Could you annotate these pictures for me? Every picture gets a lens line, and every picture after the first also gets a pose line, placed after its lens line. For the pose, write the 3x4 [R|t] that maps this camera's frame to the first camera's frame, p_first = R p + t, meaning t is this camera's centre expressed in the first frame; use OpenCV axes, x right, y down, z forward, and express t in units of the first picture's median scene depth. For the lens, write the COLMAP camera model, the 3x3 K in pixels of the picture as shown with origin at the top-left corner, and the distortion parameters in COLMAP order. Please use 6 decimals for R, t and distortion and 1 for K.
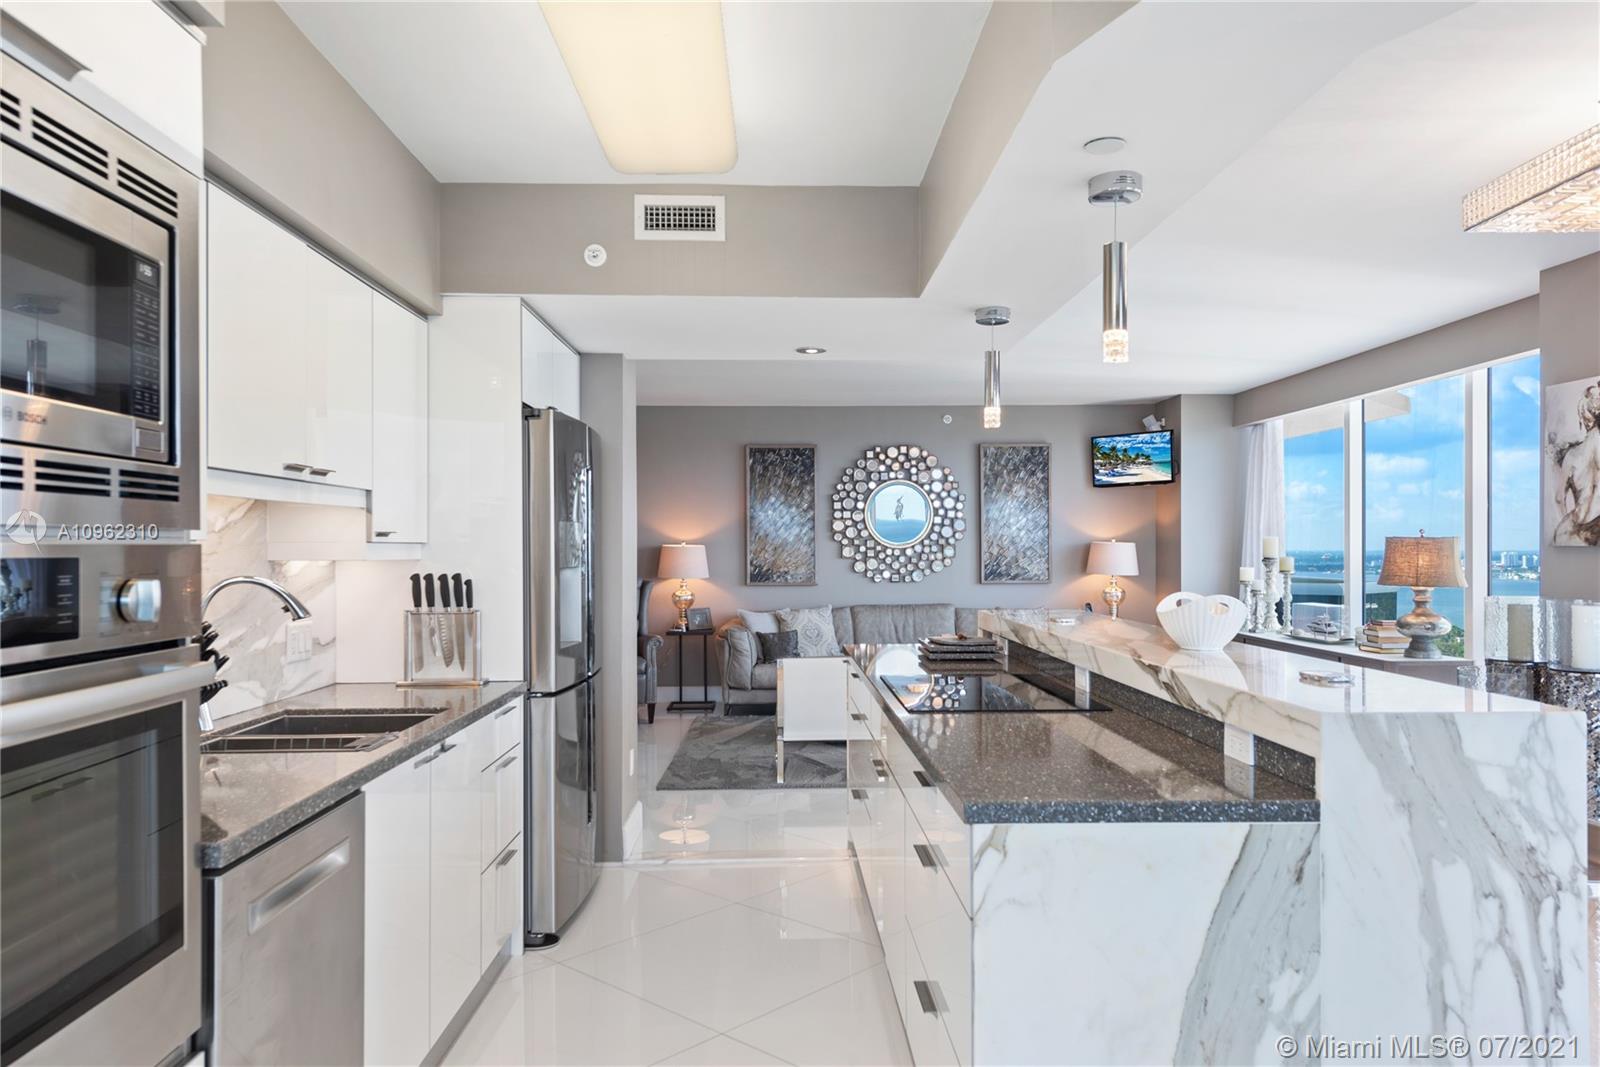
lens RADIAL K [[1060.2, 0, 799.9], [0, 1060.2, 543.3], [0, 0, 1]] dist [0.026159, 0.000352]
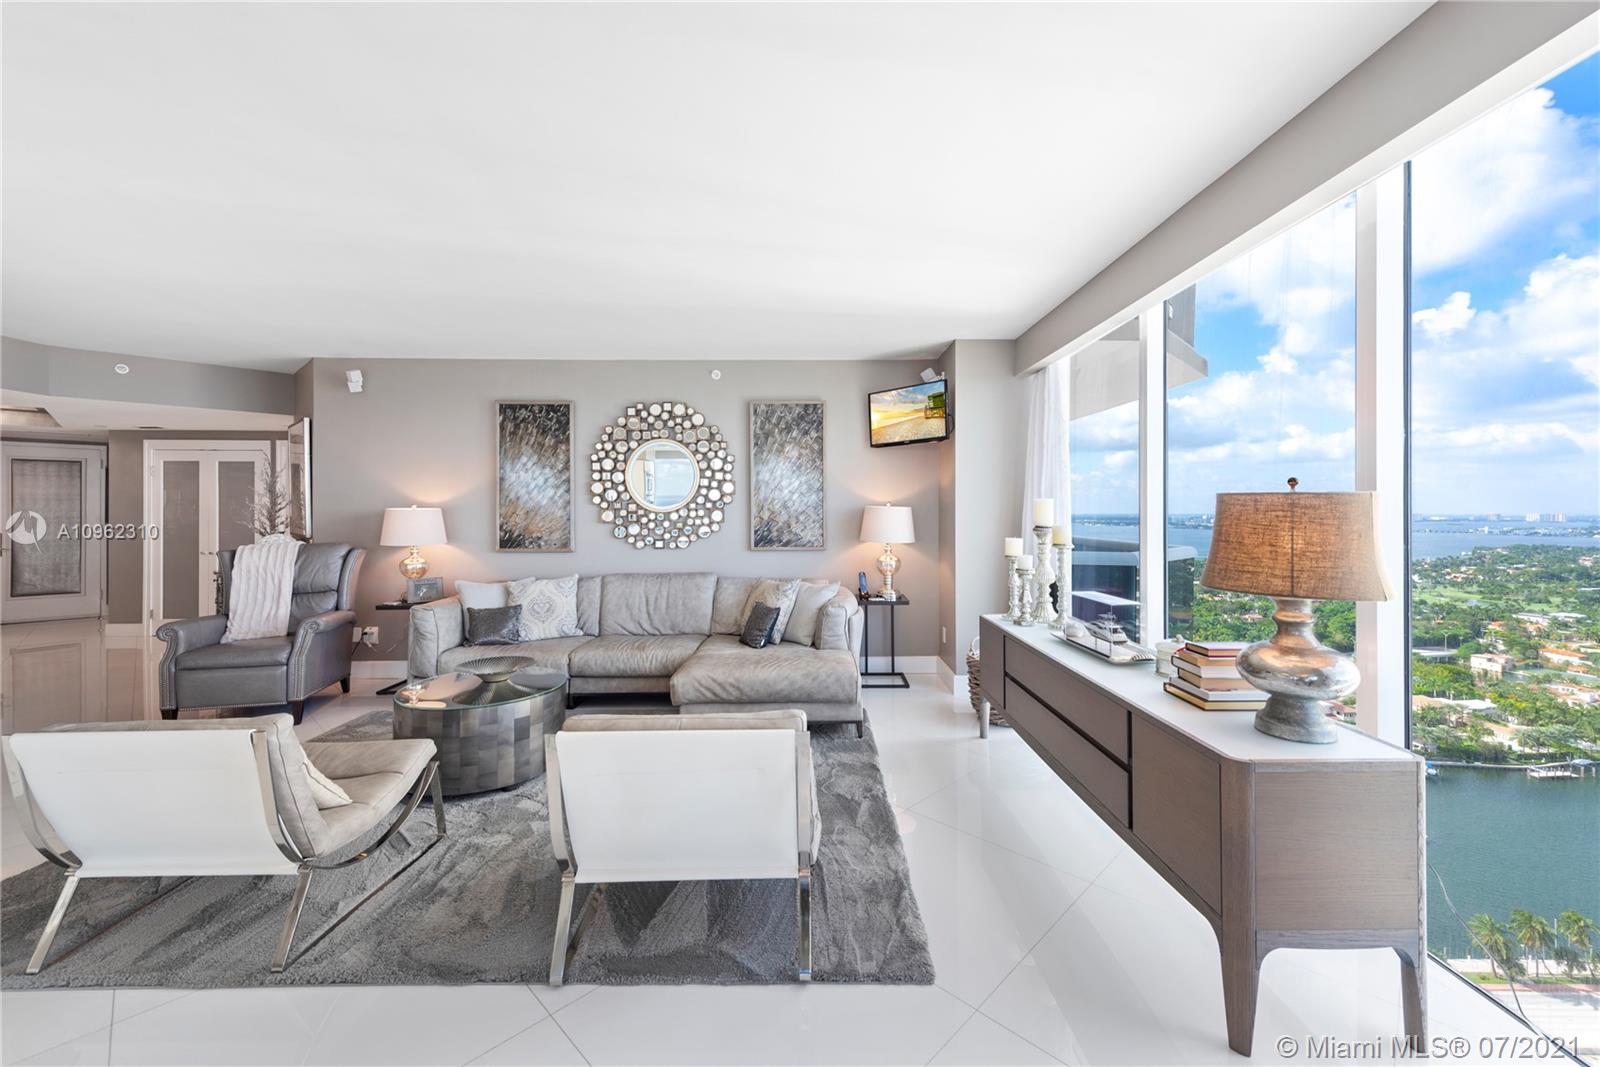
lens RADIAL K [[651.1, 0, 798.3], [0, 651.1, 506.2], [0, 0, 1]] dist [0.008724, -0.001803]
pose [[0.999963, 0.002371, -0.008214, 0.217966], [-0.002390, 0.999994, -0.002331, 0.000348], [0.008208, 0.002350, 0.999964, 0.427633]]
